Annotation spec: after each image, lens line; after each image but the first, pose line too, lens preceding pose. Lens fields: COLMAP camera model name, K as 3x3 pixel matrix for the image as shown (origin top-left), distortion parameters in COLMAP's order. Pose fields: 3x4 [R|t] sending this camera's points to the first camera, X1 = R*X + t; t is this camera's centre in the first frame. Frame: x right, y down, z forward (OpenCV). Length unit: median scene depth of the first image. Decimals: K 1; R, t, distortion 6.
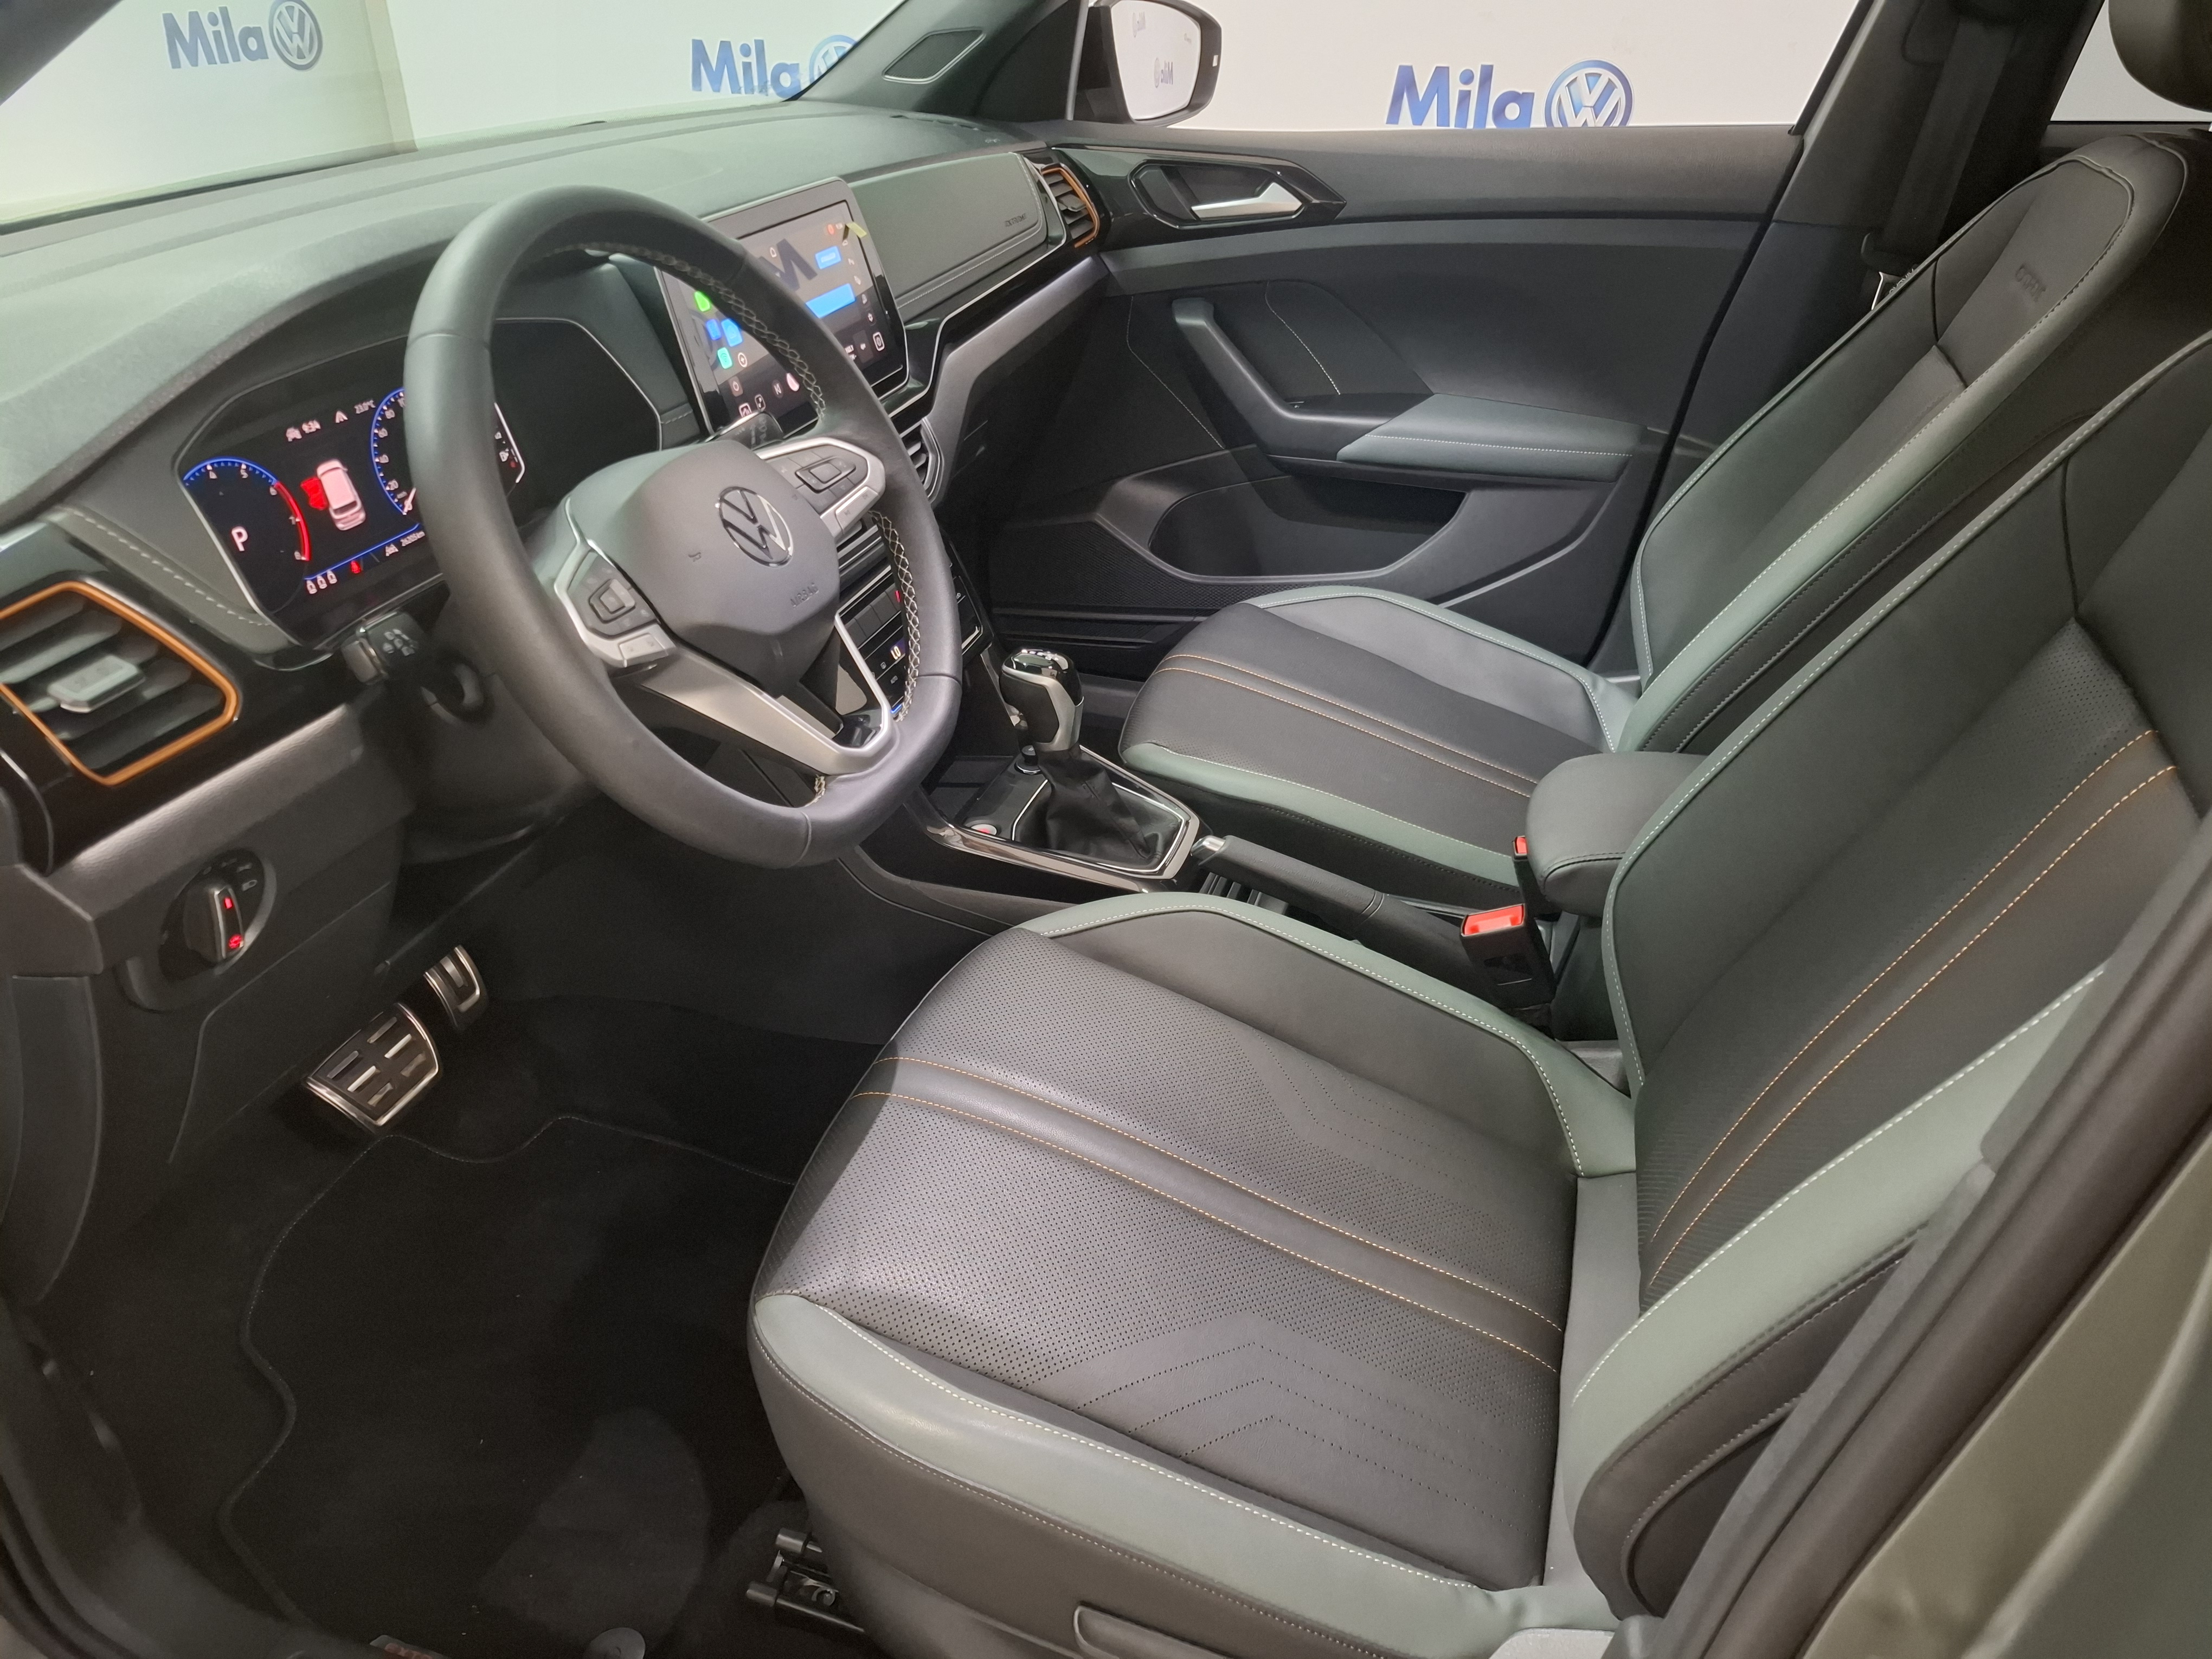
lens RADIAL K [[1542.4, 0, 1106.0], [0, 1542.4, 829.5], [0, 0, 1]] dist [0.086029, -0.104140]
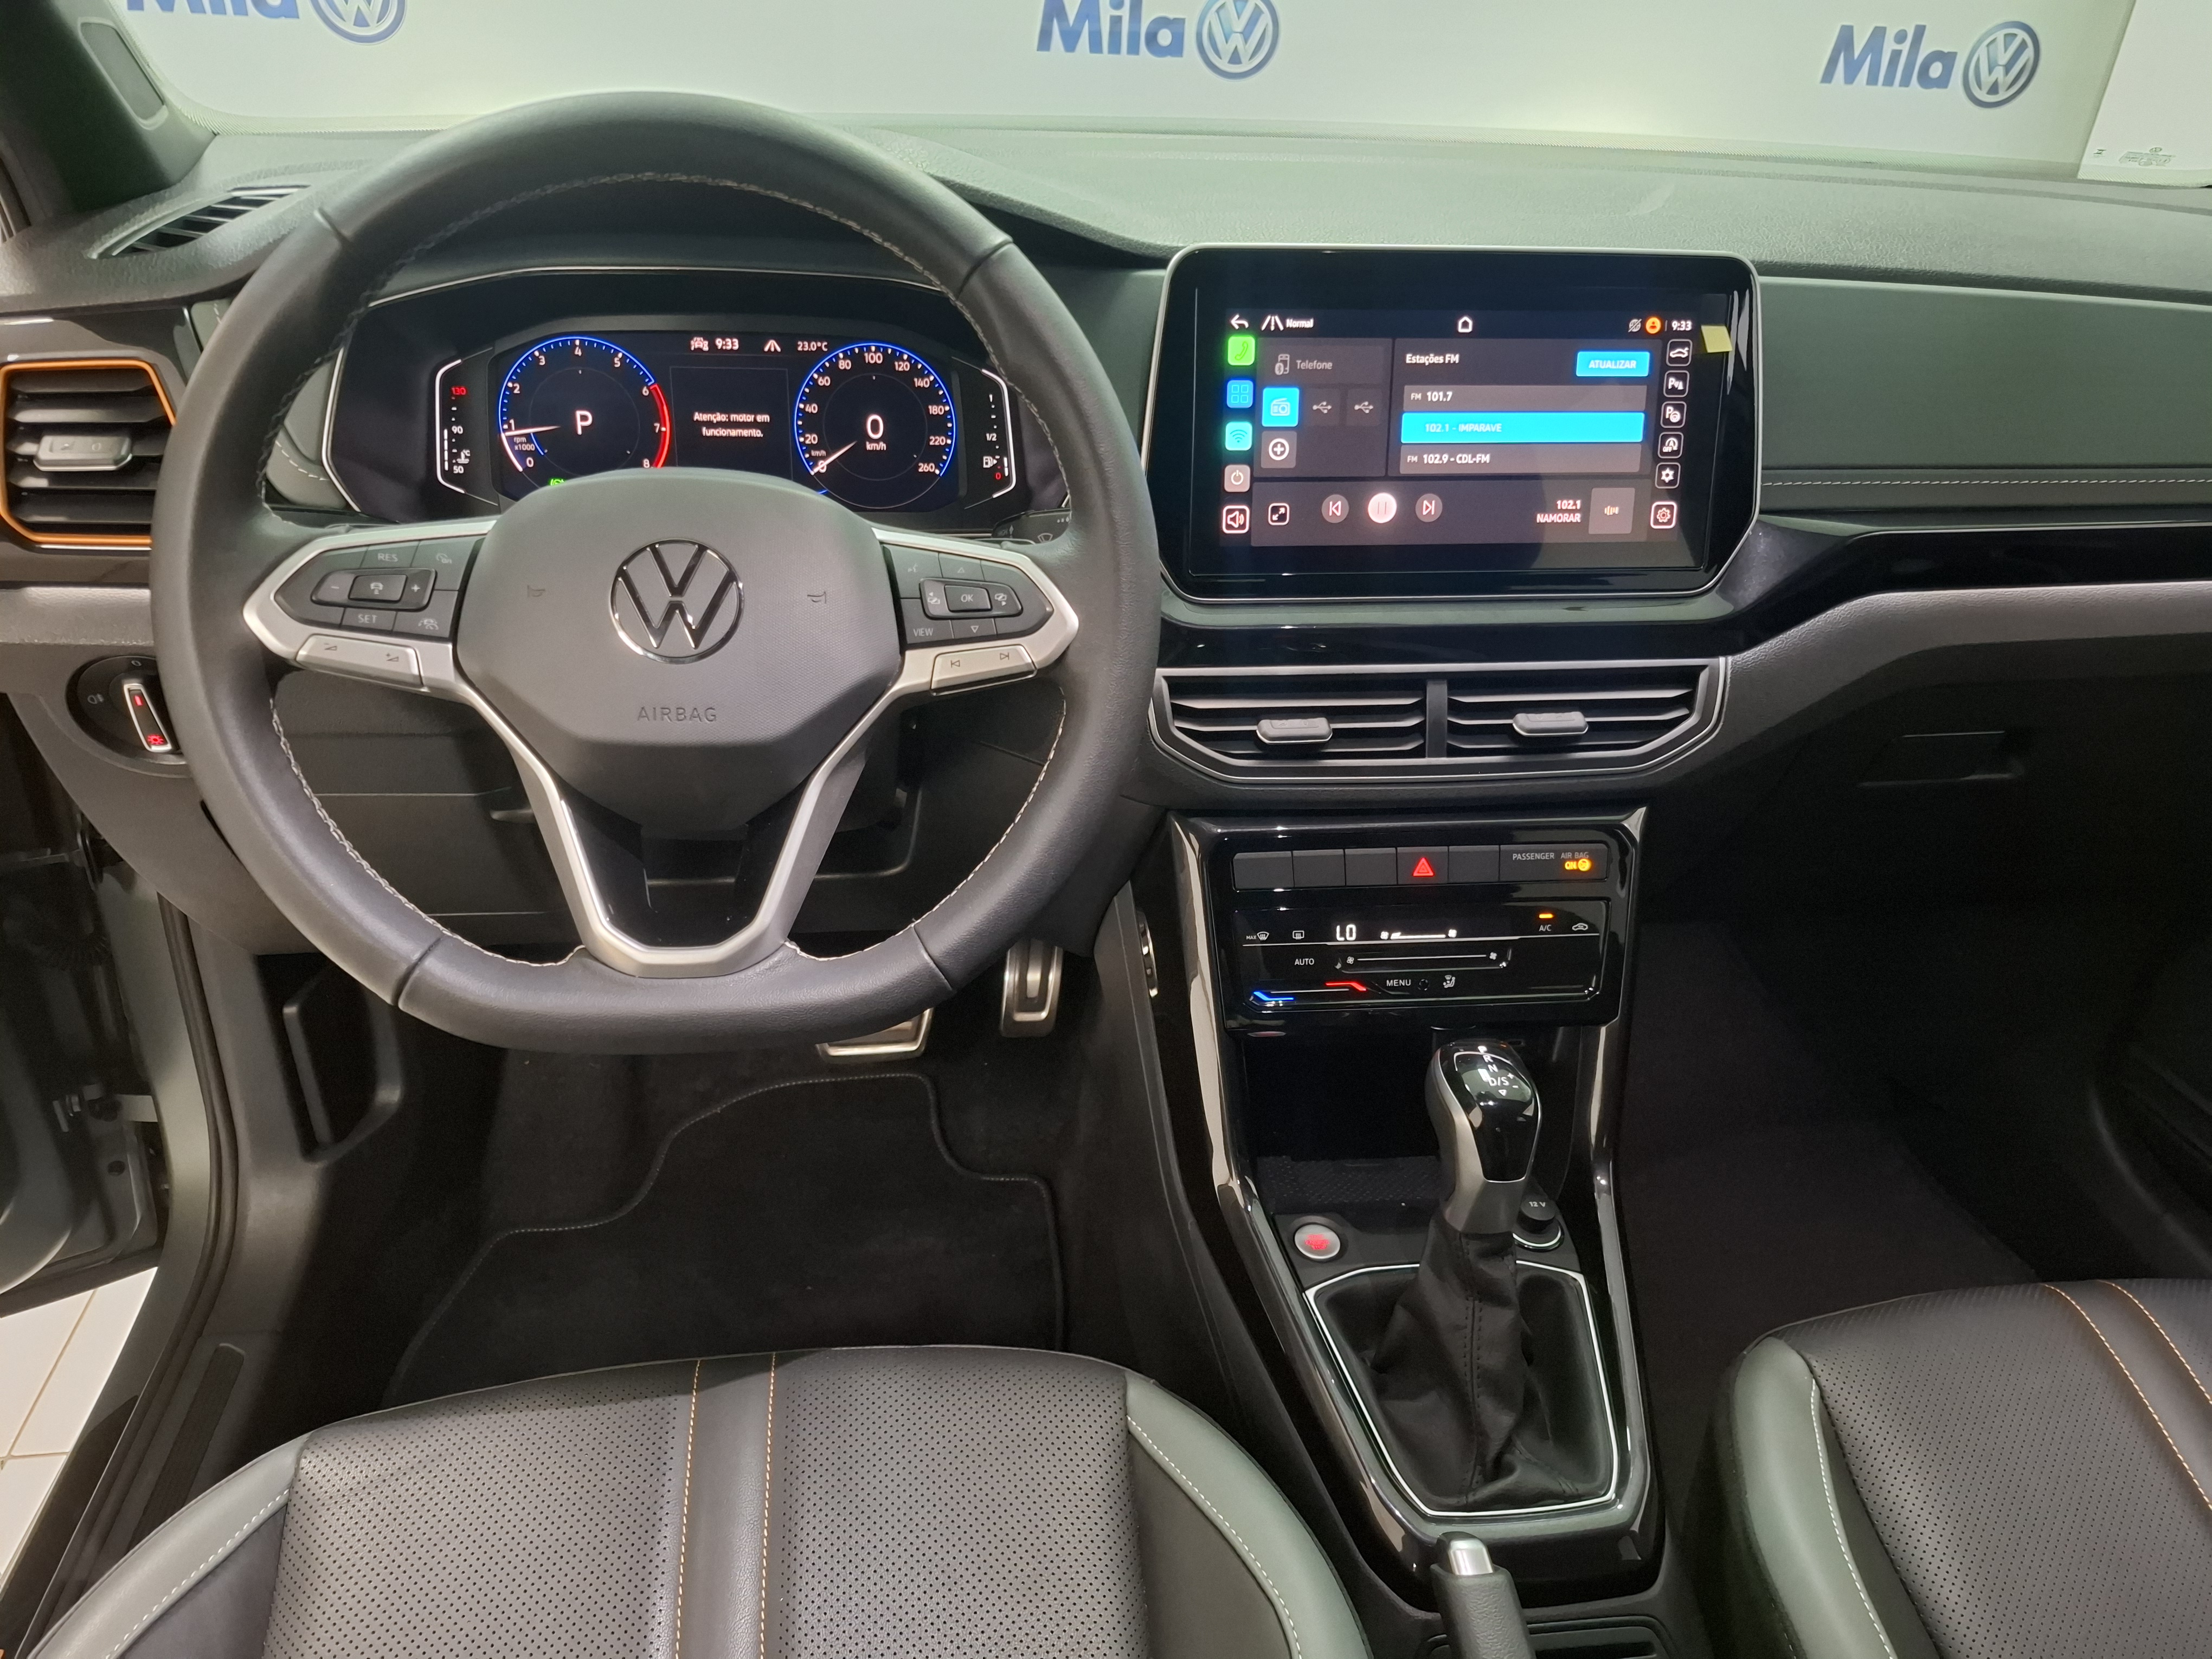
lens RADIAL K [[1542.4, 0, 1106.0], [0, 1542.4, 829.5], [0, 0, 1]] dist [0.086029, -0.104140]
pose [[0.419319, 0.474700, -0.773842, 0.396651], [-0.501525, 0.831648, 0.238400, -0.331364], [0.756733, 0.288135, 0.586799, 0.682763]]
